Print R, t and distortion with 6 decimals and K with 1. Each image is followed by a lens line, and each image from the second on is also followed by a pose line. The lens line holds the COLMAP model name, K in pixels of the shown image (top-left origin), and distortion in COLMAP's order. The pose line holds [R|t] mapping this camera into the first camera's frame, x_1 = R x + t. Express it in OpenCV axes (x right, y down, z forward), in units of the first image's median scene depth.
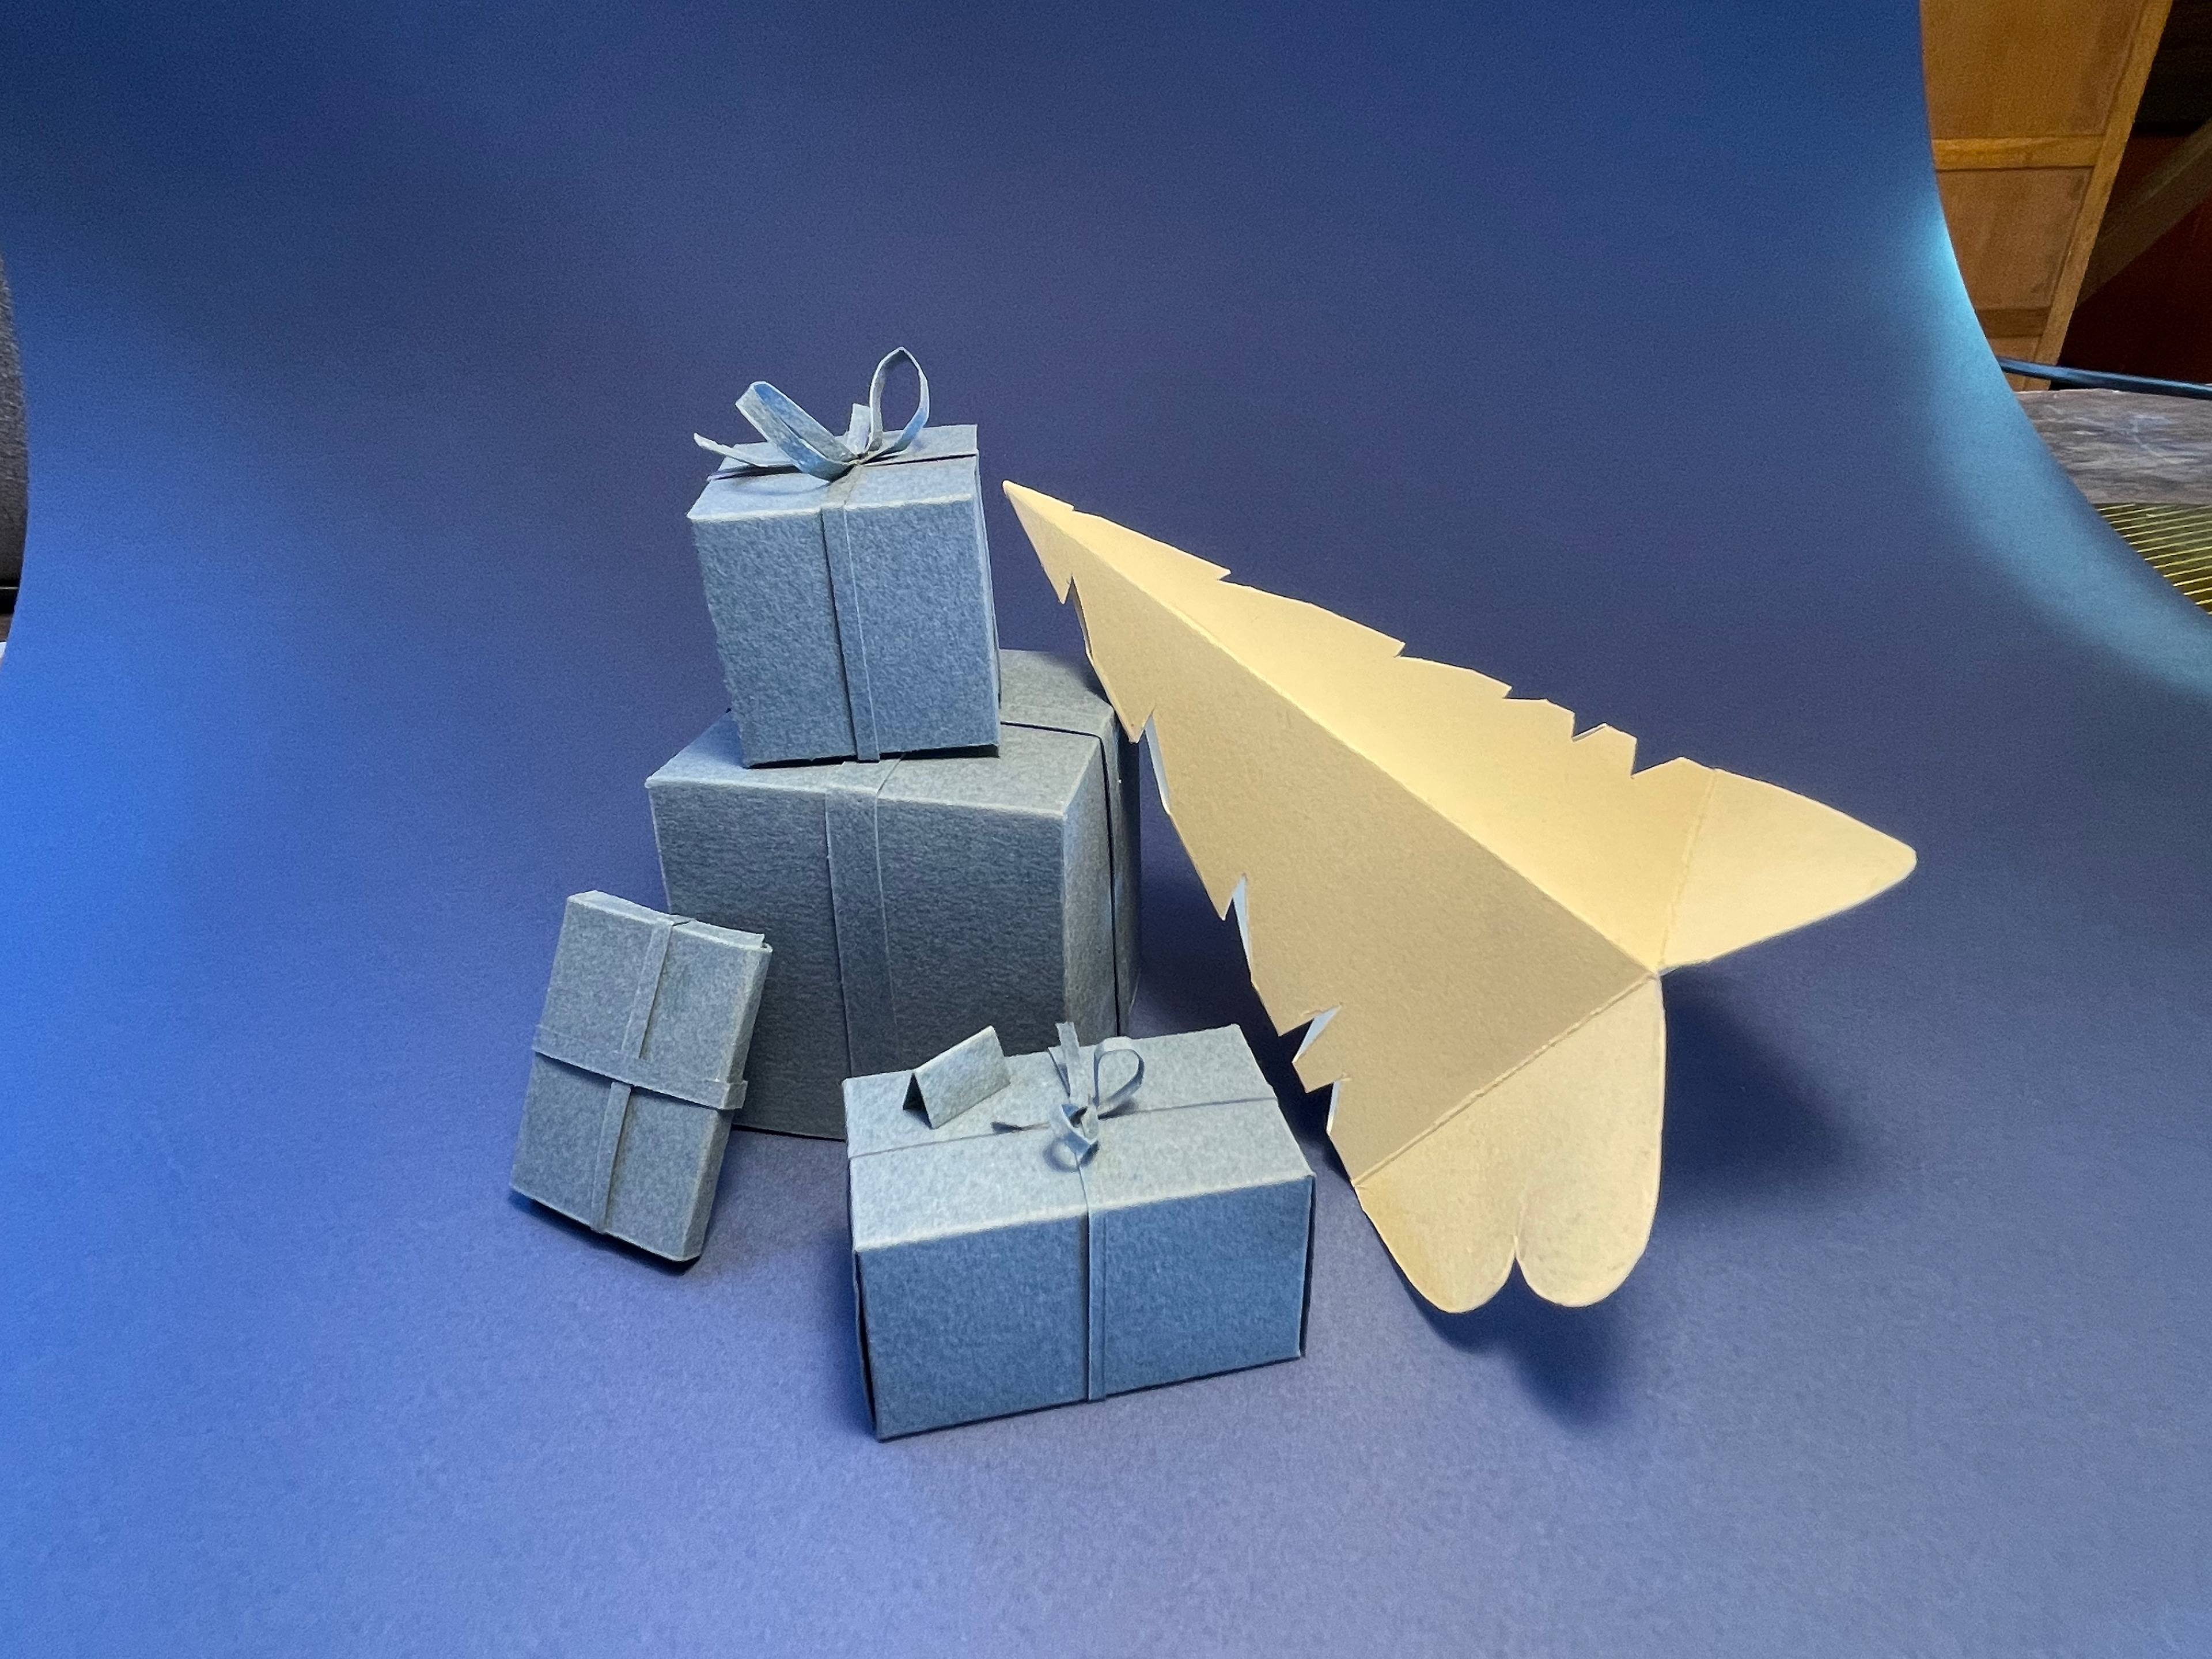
lens RADIAL K [[1303.5, 0, 1114.7], [0, 1303.5, 834.0], [0, 0, 1]] dist [0.022613, -0.029710]
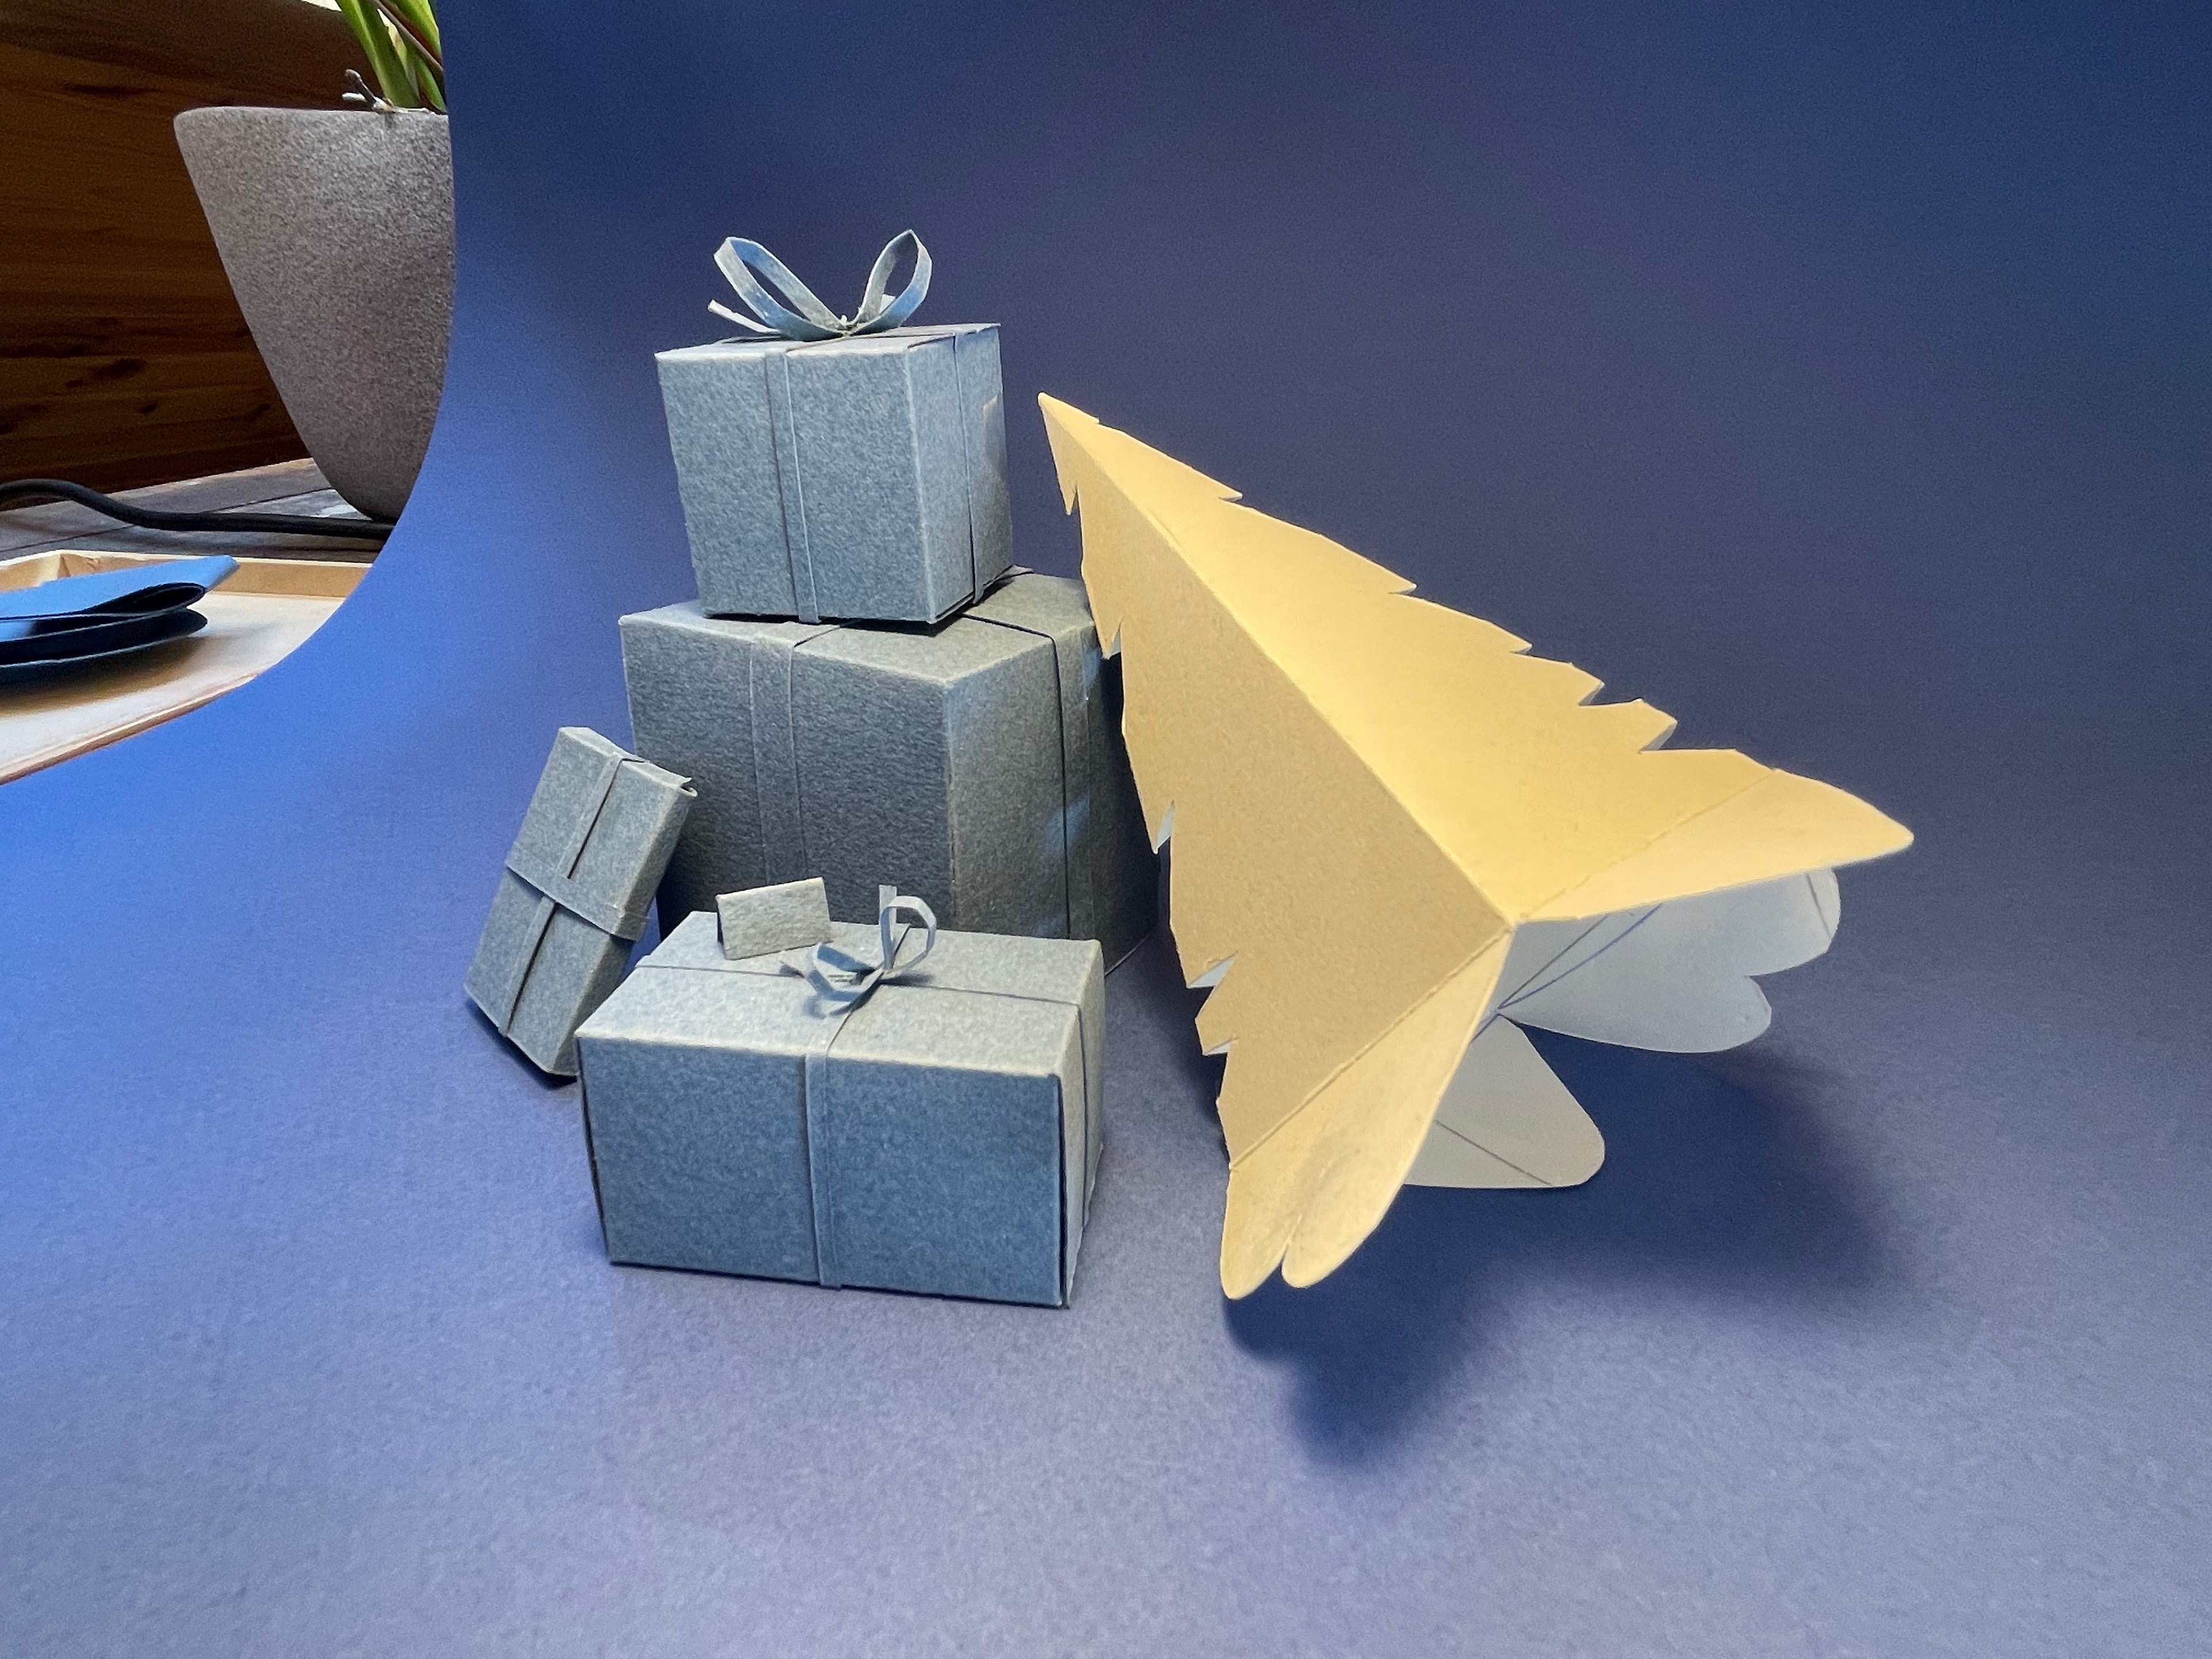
lens RADIAL K [[1303.5, 0, 1114.7], [0, 1303.5, 834.0], [0, 0, 1]] dist [0.022613, -0.029710]
pose [[0.939173, 0.149094, -0.309394, 0.385394], [-0.177884, 0.981777, -0.066863, 0.135152], [0.293788, 0.117833, 0.948580, 0.136508]]
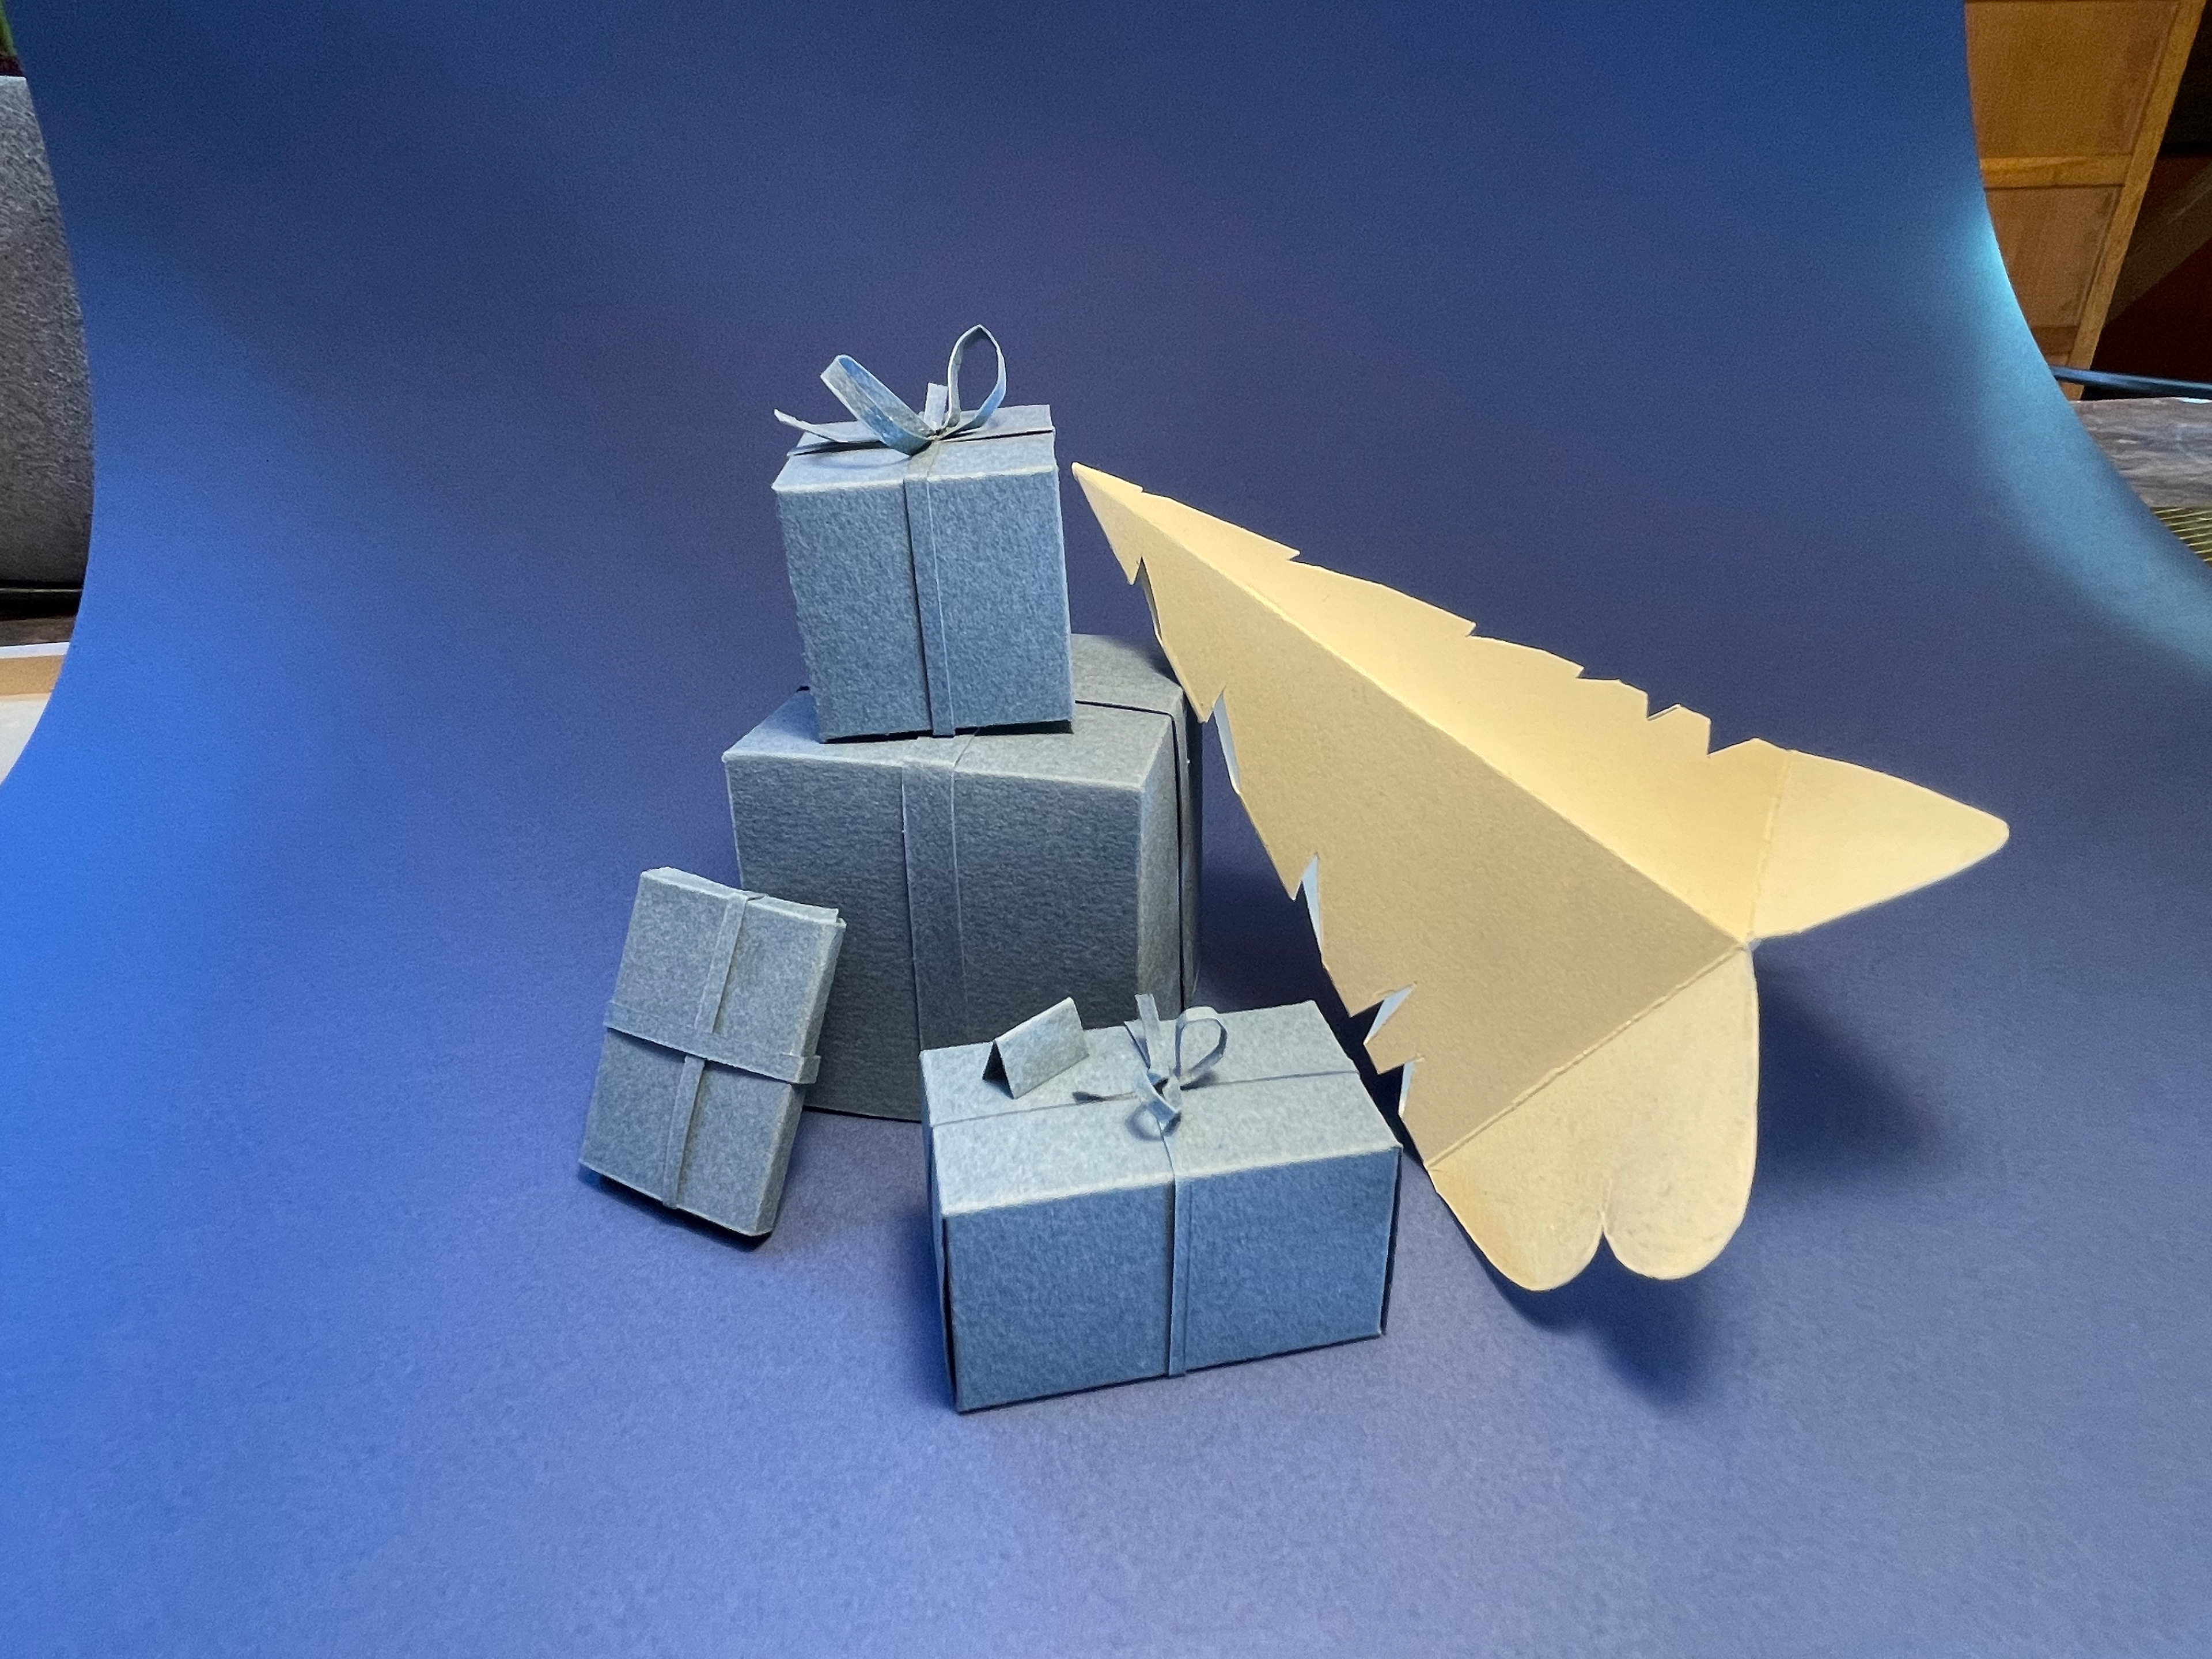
lens RADIAL K [[1303.5, 0, 1114.7], [0, 1303.5, 834.0], [0, 0, 1]] dist [0.022613, -0.029710]
pose [[0.999904, 0.002831, -0.013596, -0.045338], [-0.003063, 0.999850, -0.017052, 0.037369], [0.013546, 0.017092, 0.999762, 0.002622]]
